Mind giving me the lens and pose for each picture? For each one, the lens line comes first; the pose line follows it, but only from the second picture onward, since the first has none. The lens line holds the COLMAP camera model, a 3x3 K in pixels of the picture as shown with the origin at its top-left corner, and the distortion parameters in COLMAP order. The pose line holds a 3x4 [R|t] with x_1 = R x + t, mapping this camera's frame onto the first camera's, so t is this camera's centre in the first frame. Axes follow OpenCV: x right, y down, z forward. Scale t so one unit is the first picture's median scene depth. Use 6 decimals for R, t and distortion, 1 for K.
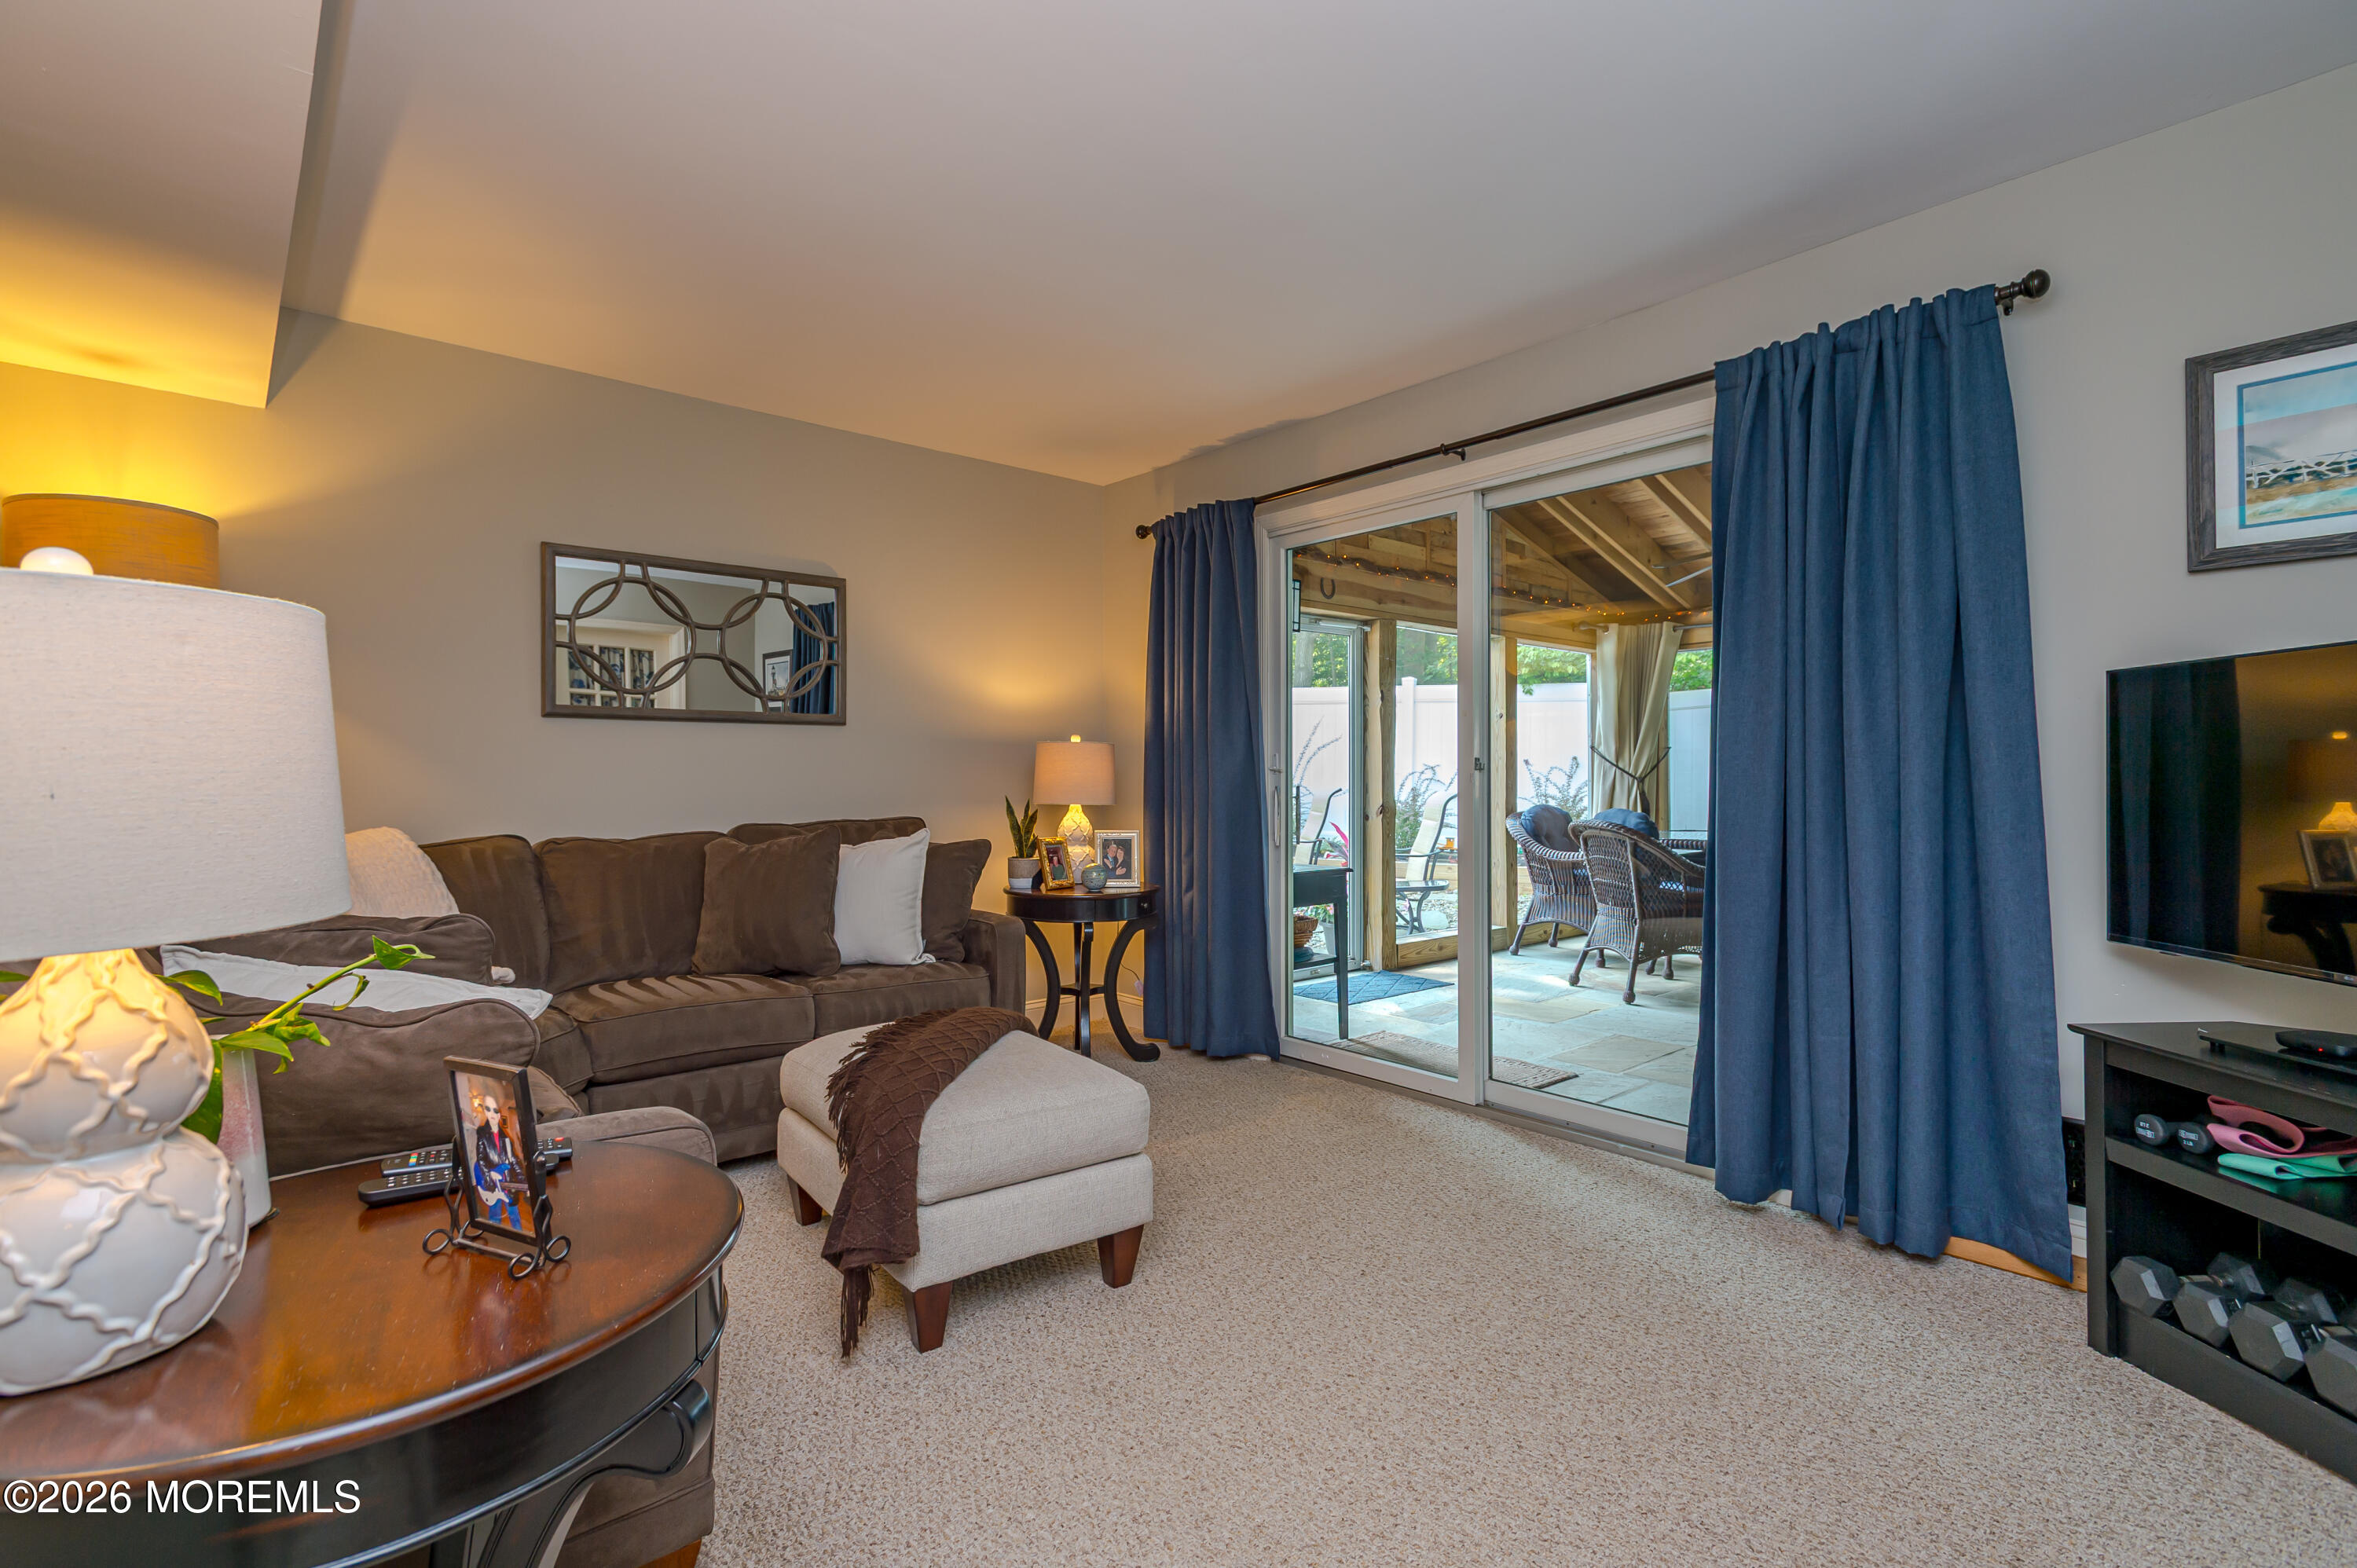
lens RADIAL K [[1082.9, 0, 1173.1], [0, 1082.9, 776.3], [0, 0, 1]] dist [0.000448, -0.000498]
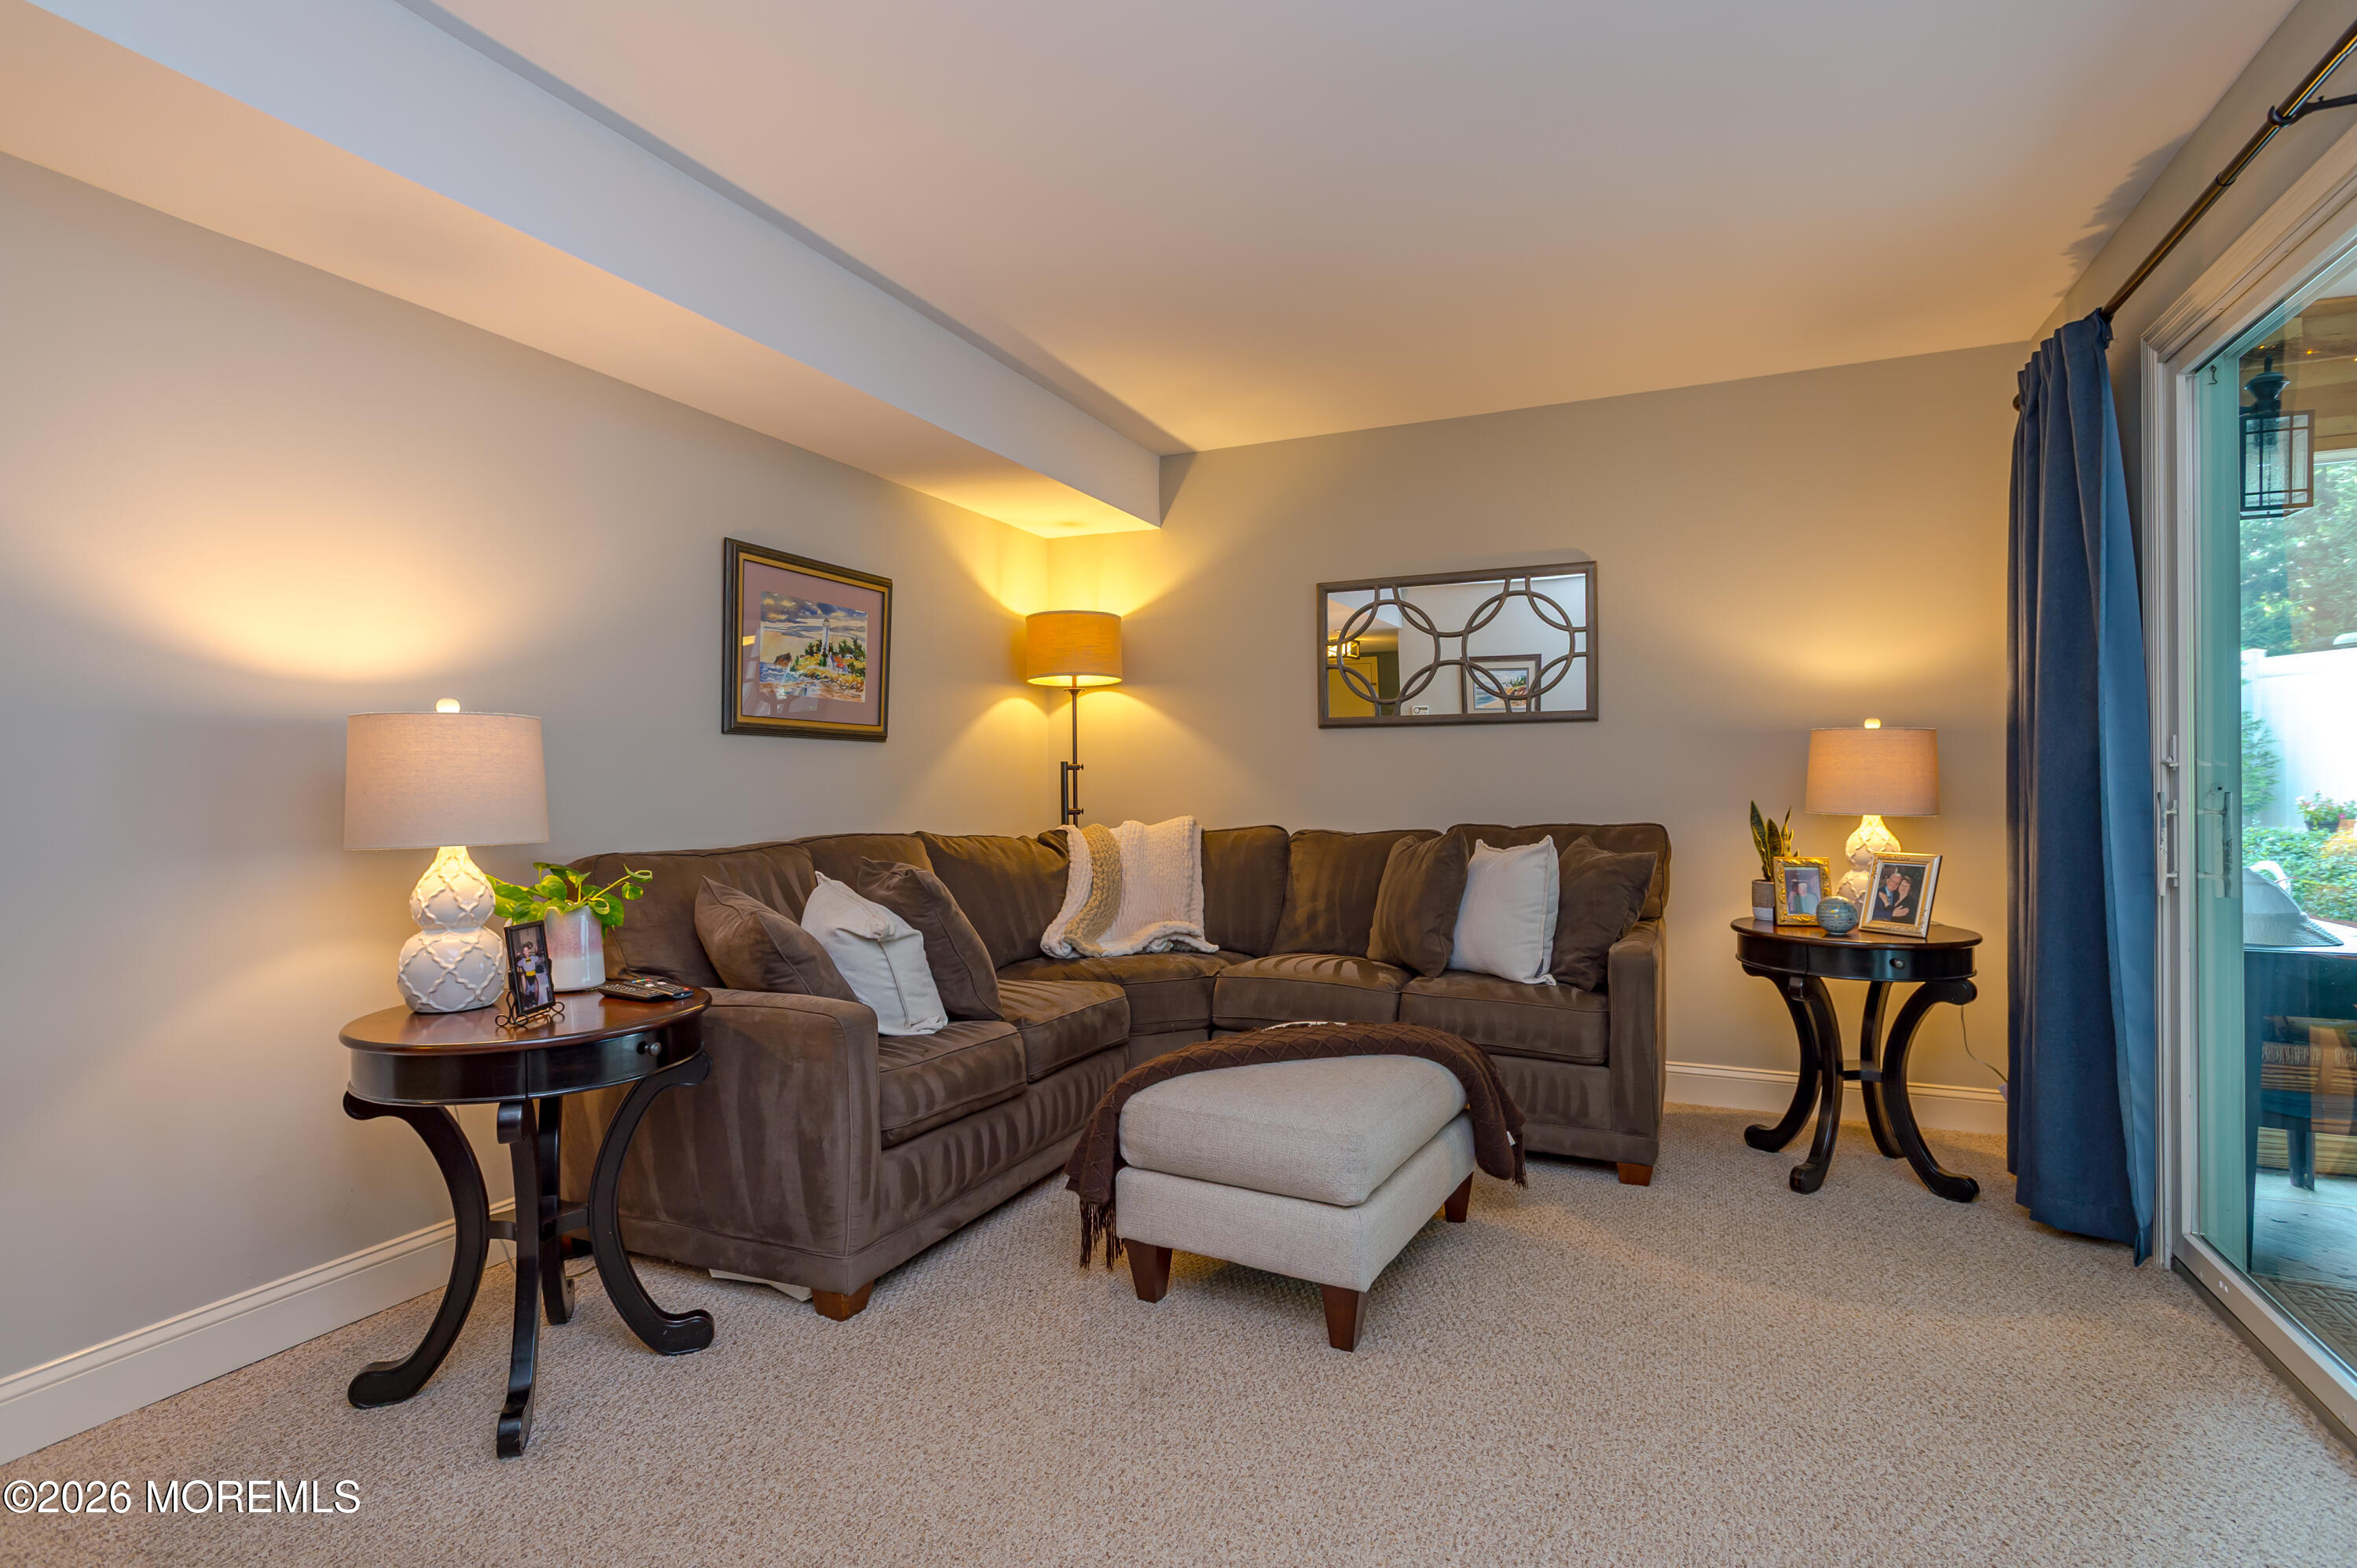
lens RADIAL K [[1147.5, 0, 1179.0], [0, 1147.5, 773.5], [0, 0, 1]] dist [-0.012669, 0.000149]
pose [[0.422514, -0.007682, -0.906324, 0.470442], [0.001273, 0.999968, -0.007883, 0.004601], [0.906356, 0.002177, 0.422510, 0.305105]]
